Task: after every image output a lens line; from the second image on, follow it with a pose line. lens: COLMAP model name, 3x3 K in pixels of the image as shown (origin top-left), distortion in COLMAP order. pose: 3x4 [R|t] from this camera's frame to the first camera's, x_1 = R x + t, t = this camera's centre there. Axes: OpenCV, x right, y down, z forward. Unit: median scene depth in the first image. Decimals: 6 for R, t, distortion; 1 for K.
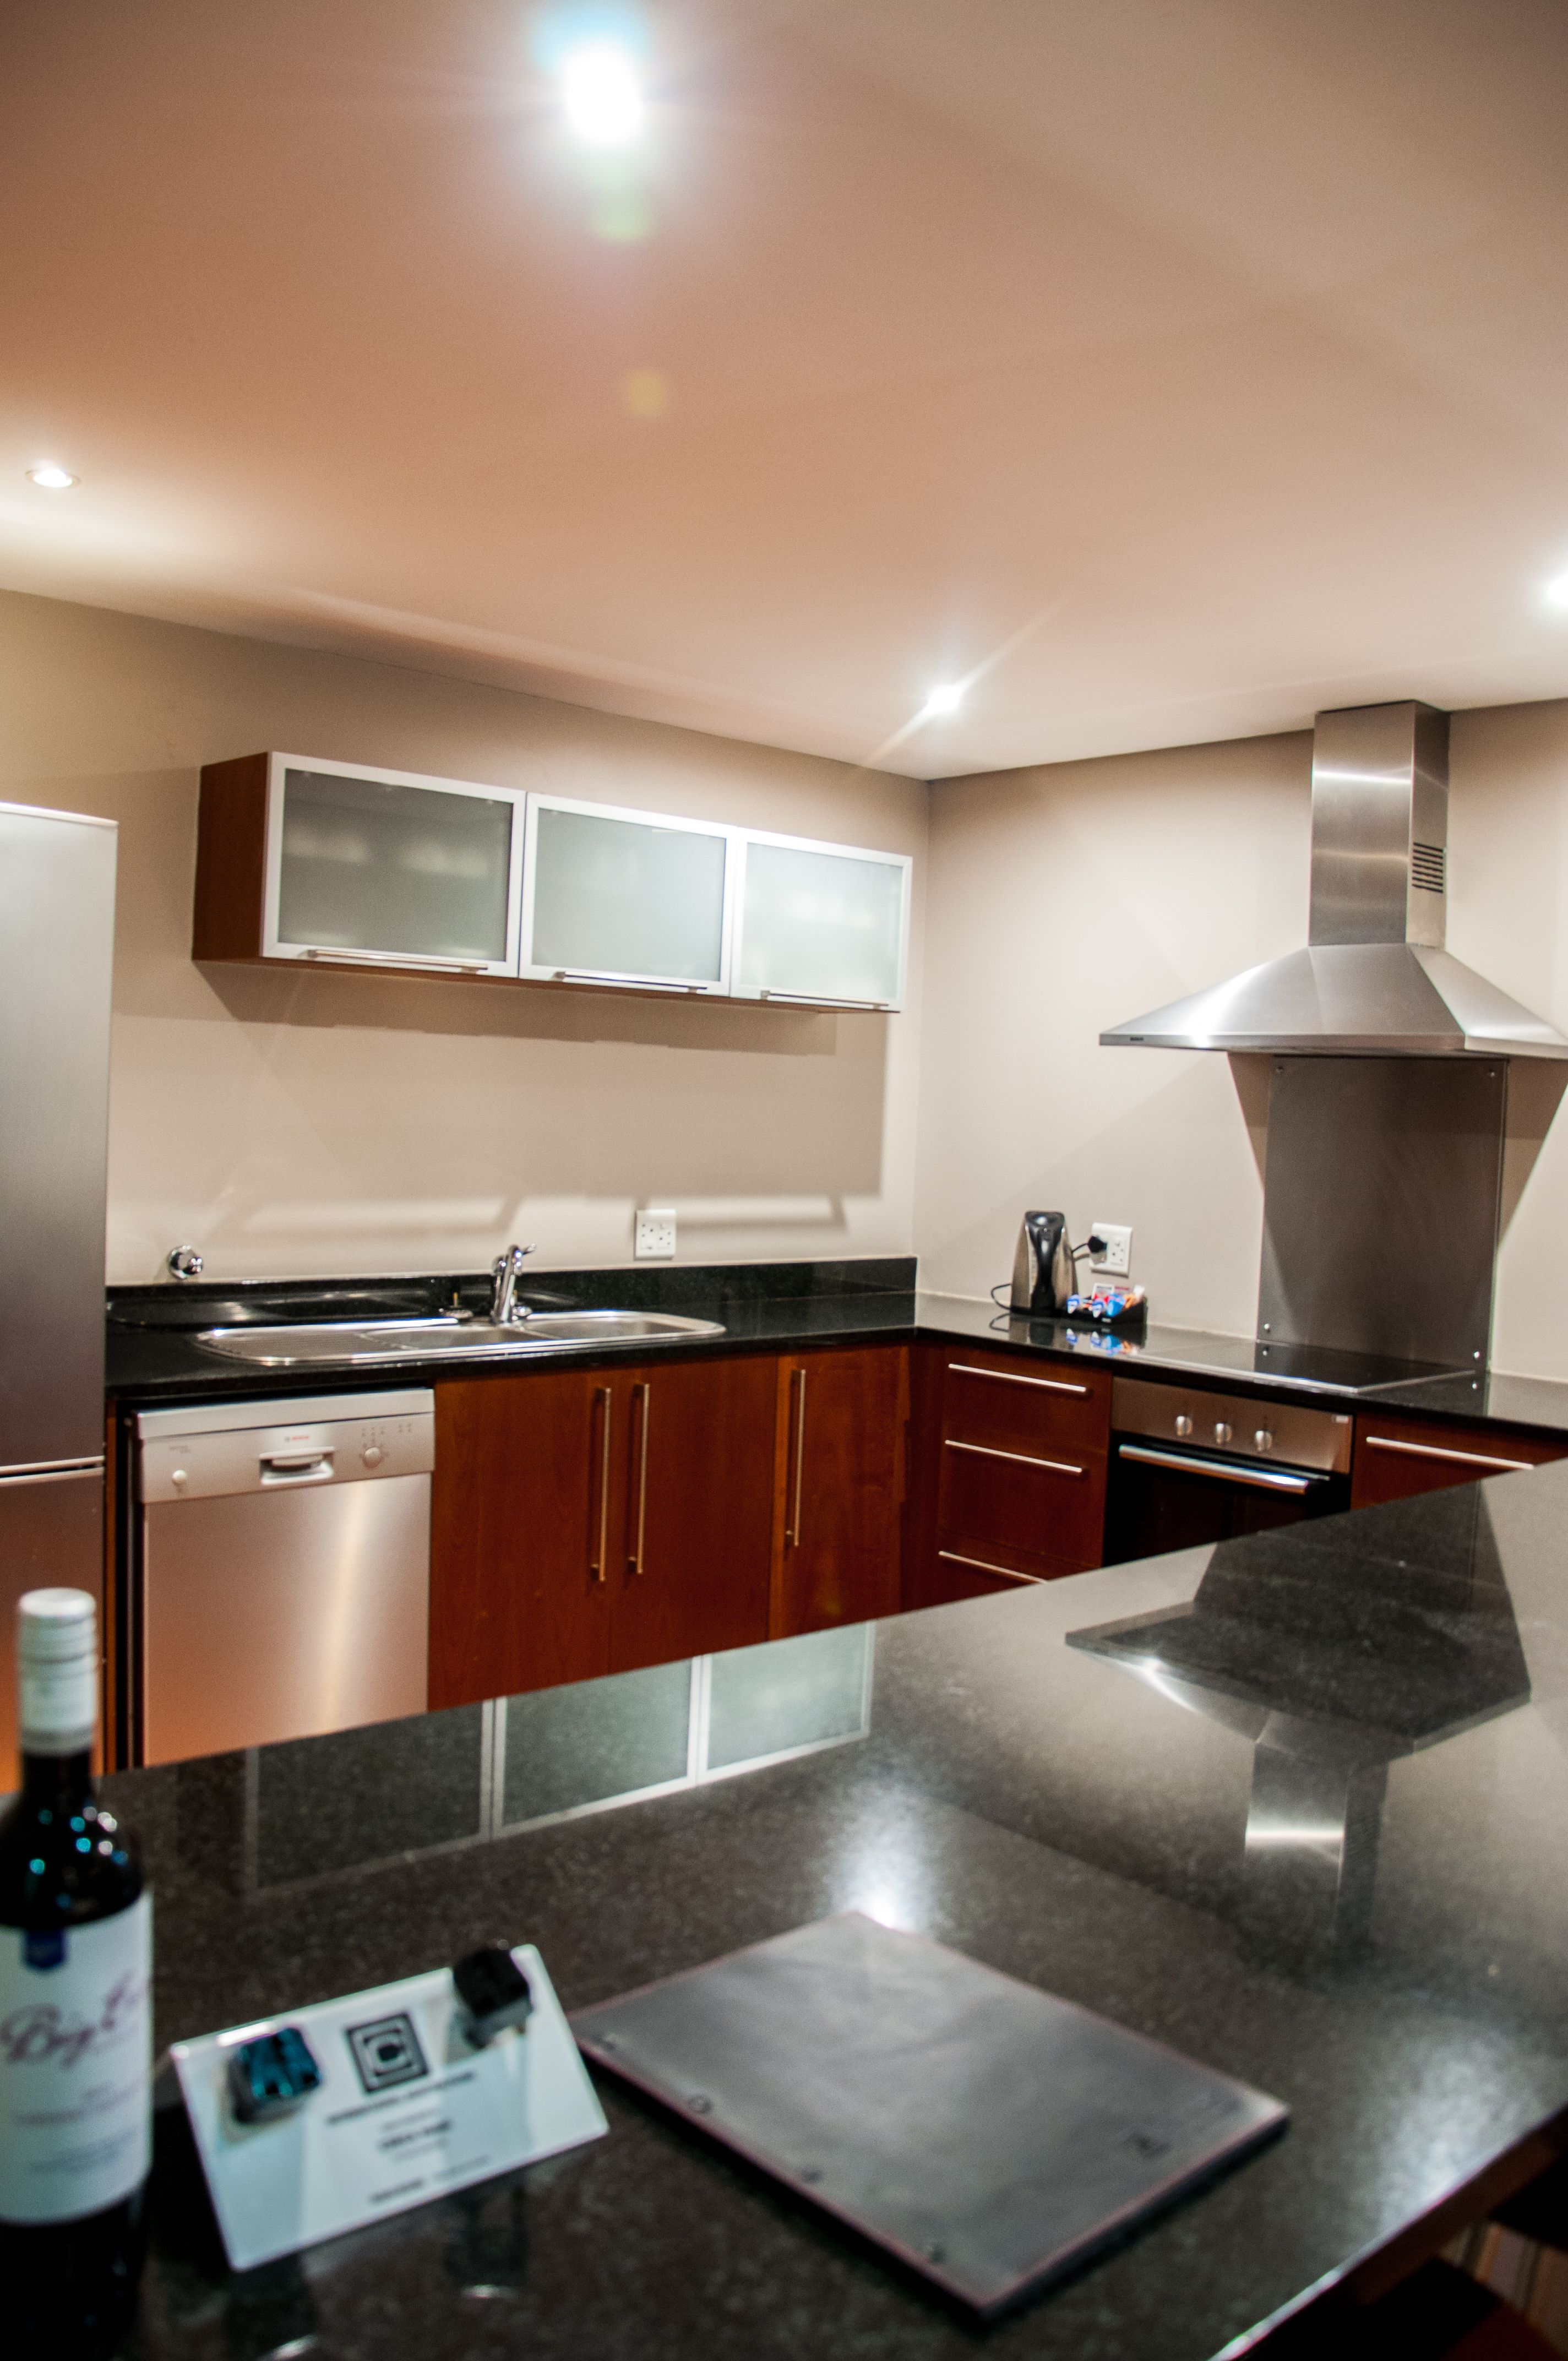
lens RADIAL K [[1834.4, 0, 771.5], [0, 1834.4, 1192.9], [0, 0, 1]] dist [-0.166497, 0.122762]
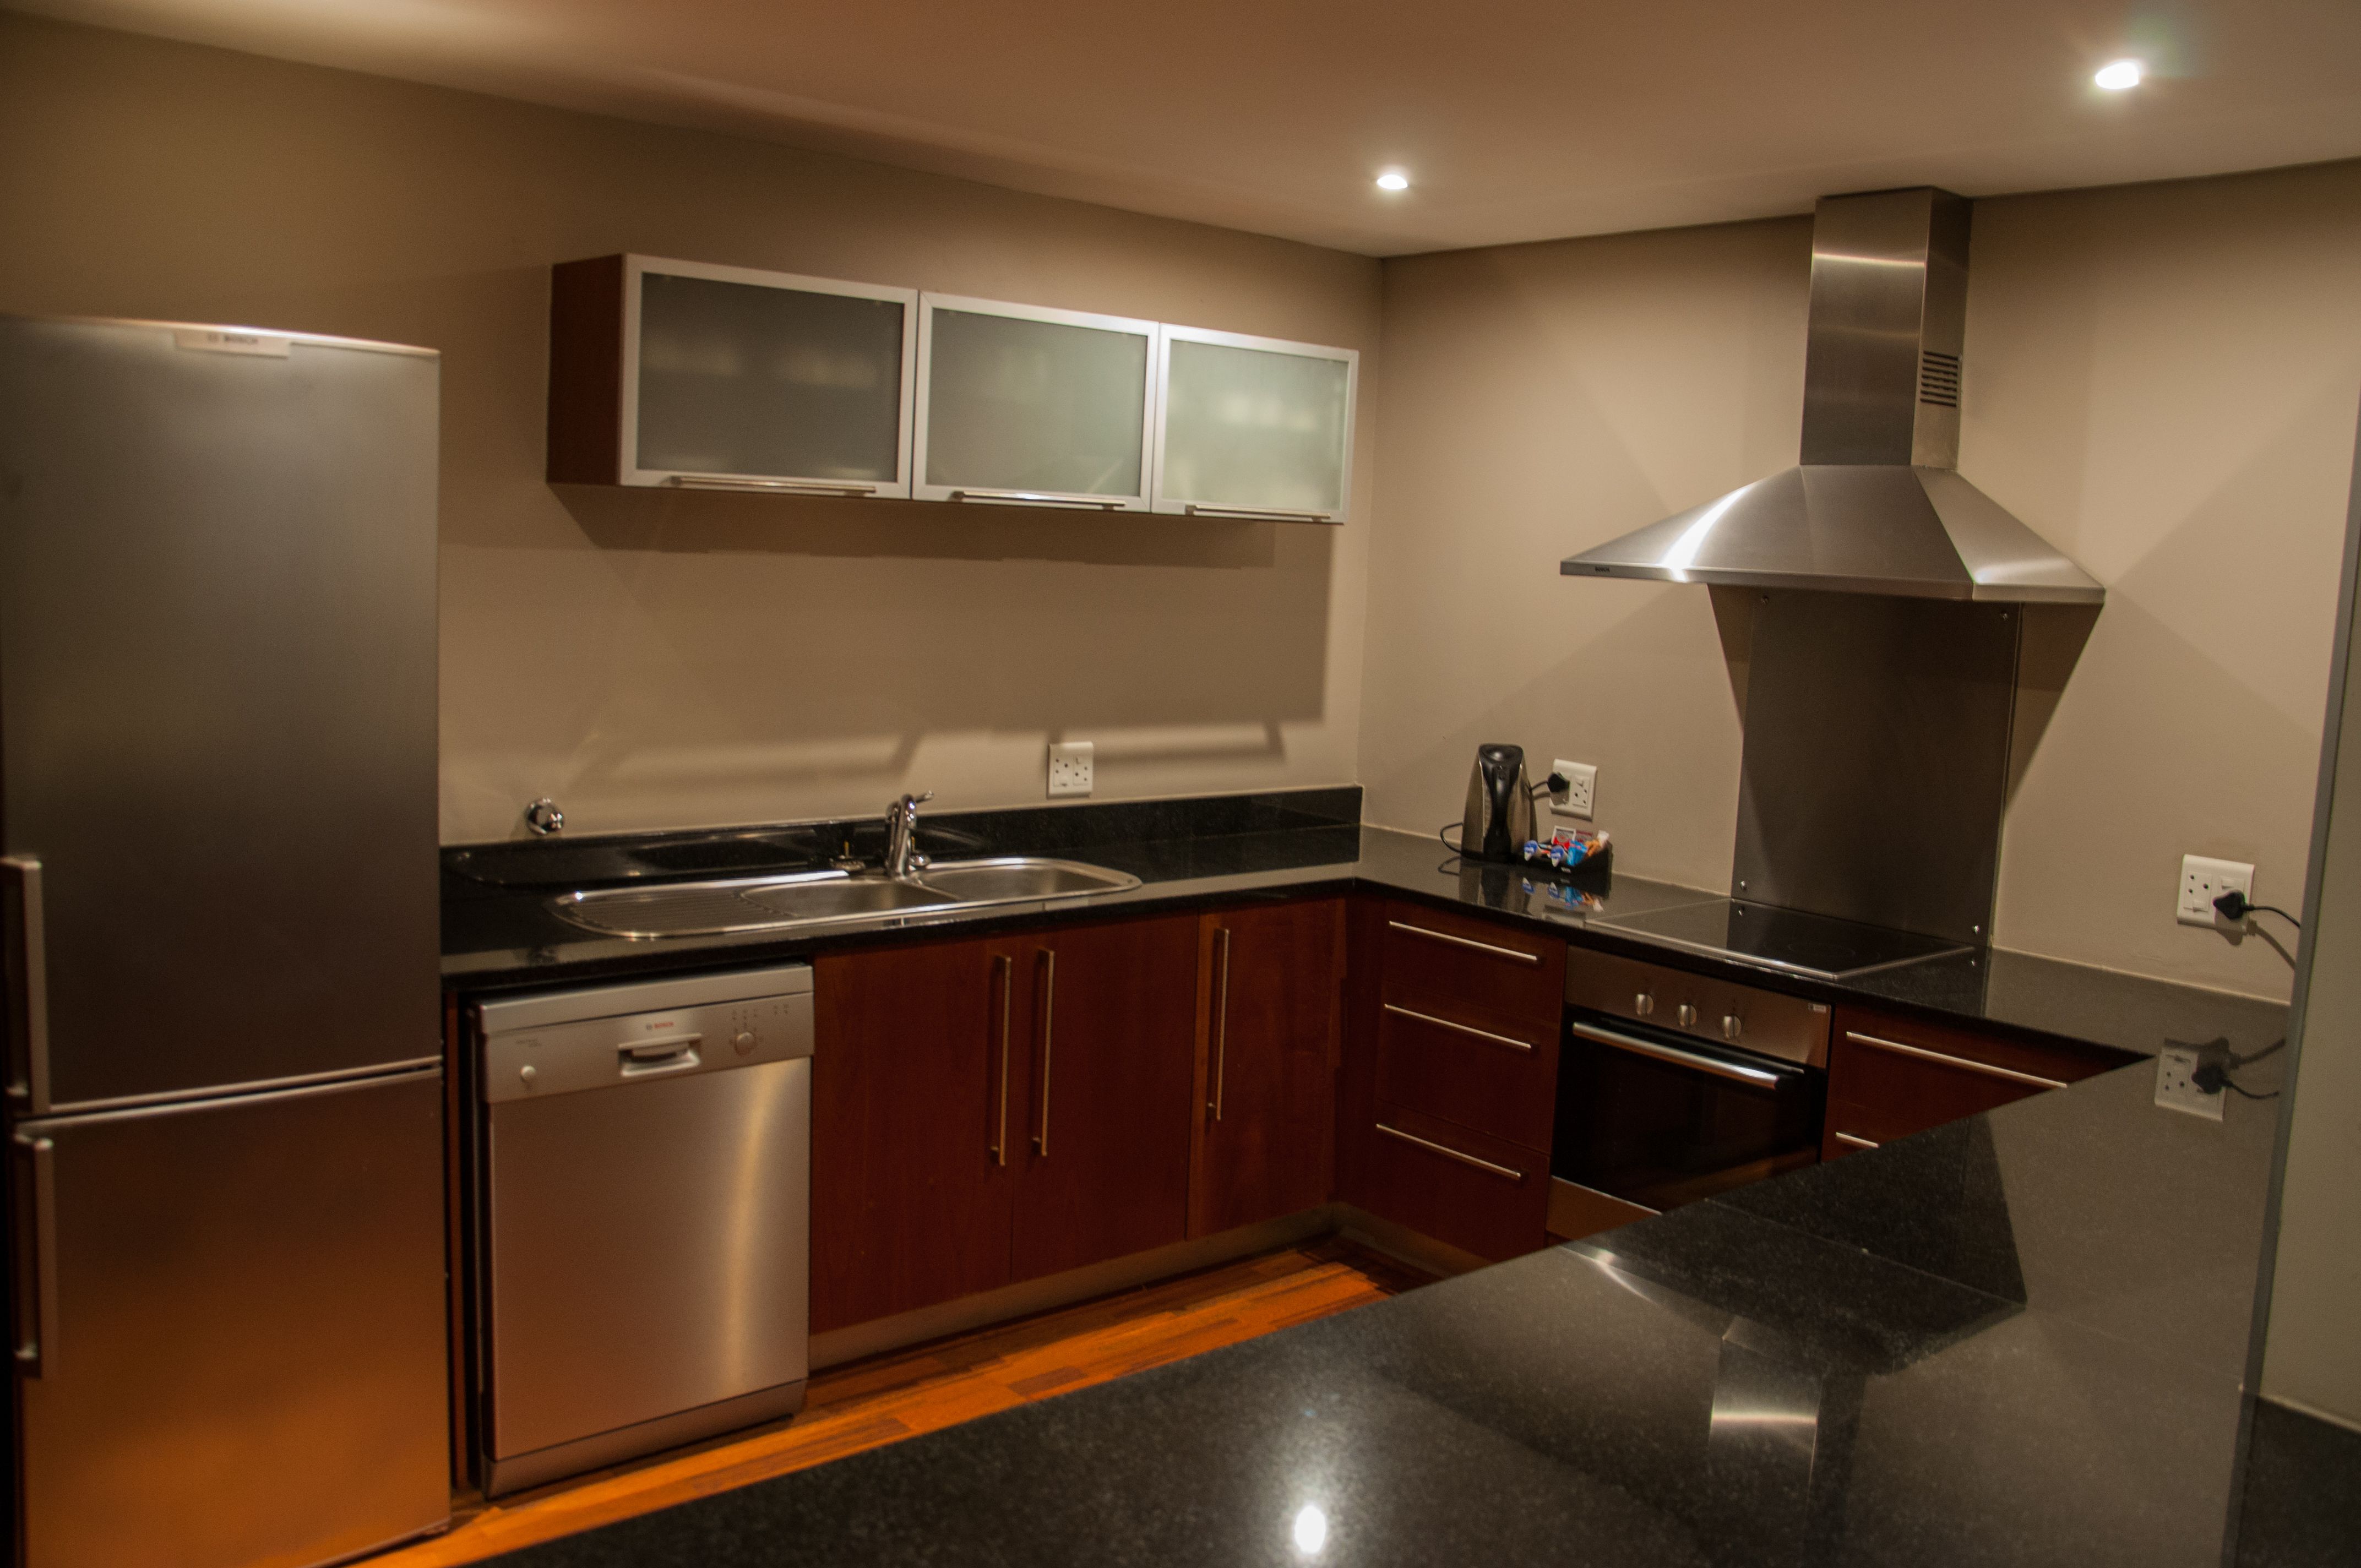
lens RADIAL K [[1956.4, 0, 1180.5], [0, 1956.4, 784.0], [0, 0, 1]] dist [-0.143952, 0.161557]
pose [[0.999548, 0.008442, -0.028861, 0.022839], [-0.006294, 0.997258, 0.073731, -0.049911], [0.029405, -0.073516, 0.996860, 0.038027]]
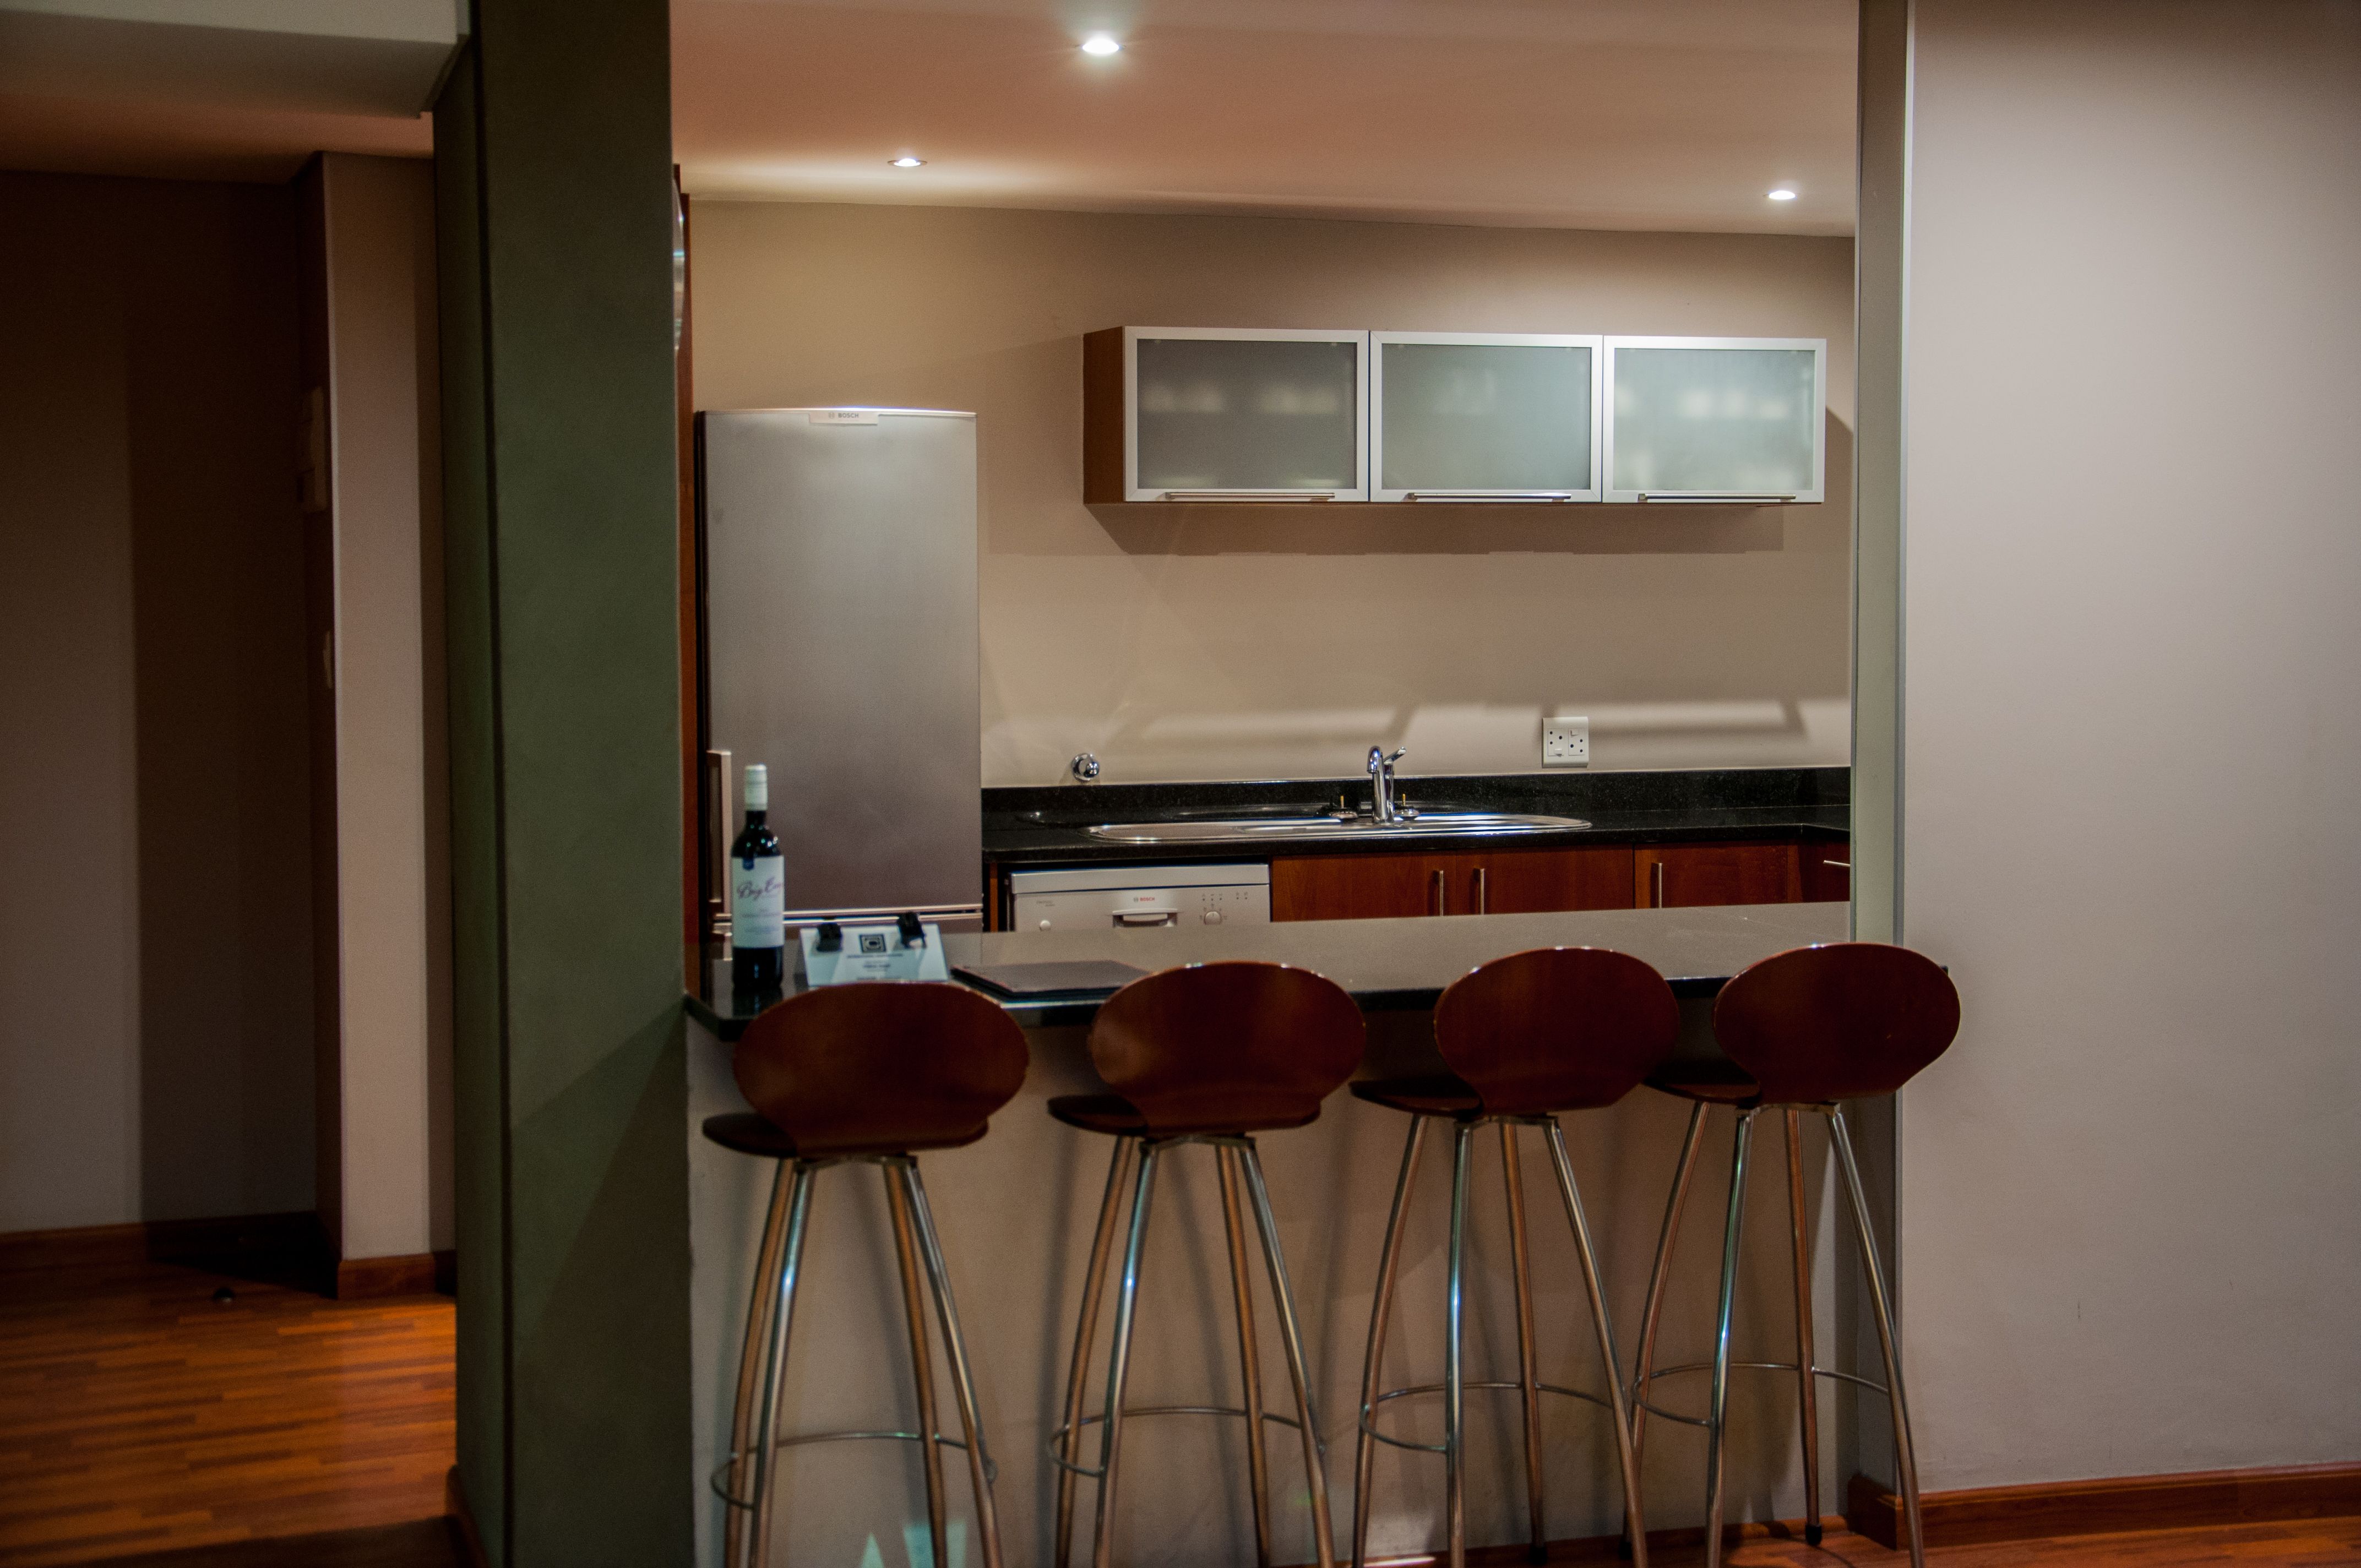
lens RADIAL K [[3246.1, 0, 1180.5], [0, 3246.1, 784.0], [0, 0, 1]] dist [0.034969, 0.024035]
pose [[0.913454, -0.024402, -0.406210, 0.546728], [0.024237, 0.999691, -0.005551, 0.059519], [0.406220, -0.004775, 0.913763, -0.830606]]
